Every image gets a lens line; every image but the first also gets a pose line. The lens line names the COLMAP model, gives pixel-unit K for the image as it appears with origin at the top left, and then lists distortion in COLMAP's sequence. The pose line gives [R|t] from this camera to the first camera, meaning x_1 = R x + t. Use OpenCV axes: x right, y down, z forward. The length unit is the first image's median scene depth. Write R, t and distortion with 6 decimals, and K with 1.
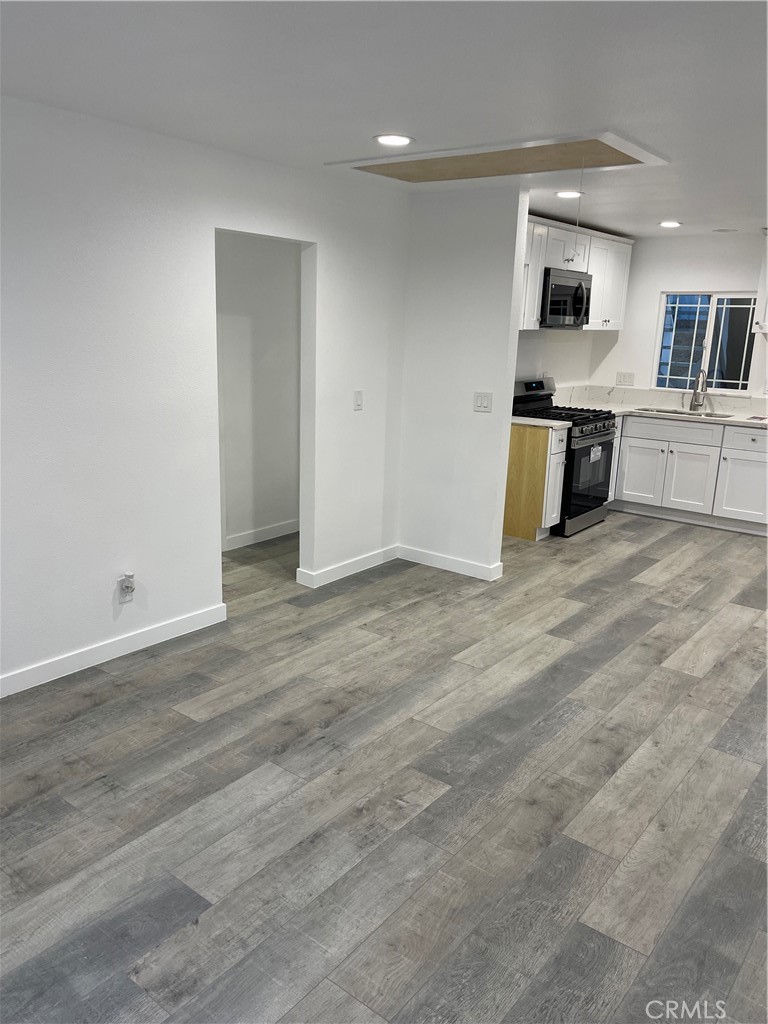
lens RADIAL K [[771.1, 0, 384.0], [0, 771.1, 512.0], [0, 0, 1]] dist [0.067707, -0.089207]
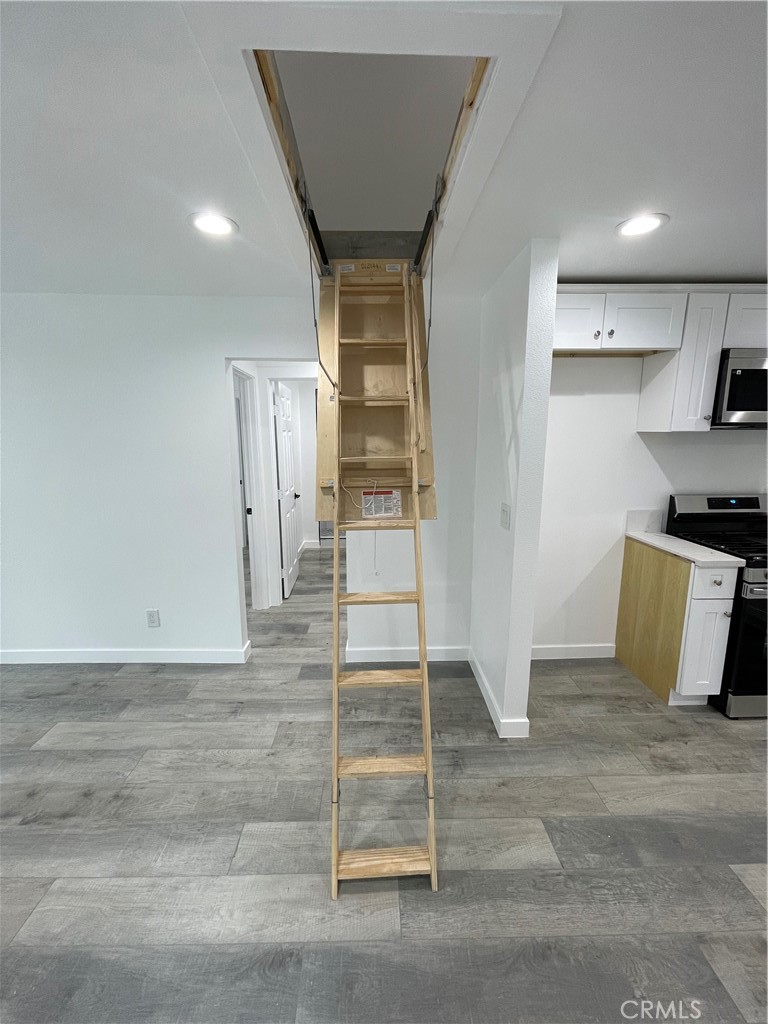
lens RADIAL K [[411.0, 0, 381.3], [0, 411.0, 505.2], [0, 0, 1]] dist [-0.005140, 0.001360]
pose [[0.634358, 0.098461, -0.766744, 0.419194], [-0.167525, 0.985795, -0.012010, -0.141740], [0.754669, 0.136067, 0.641841, 0.690225]]
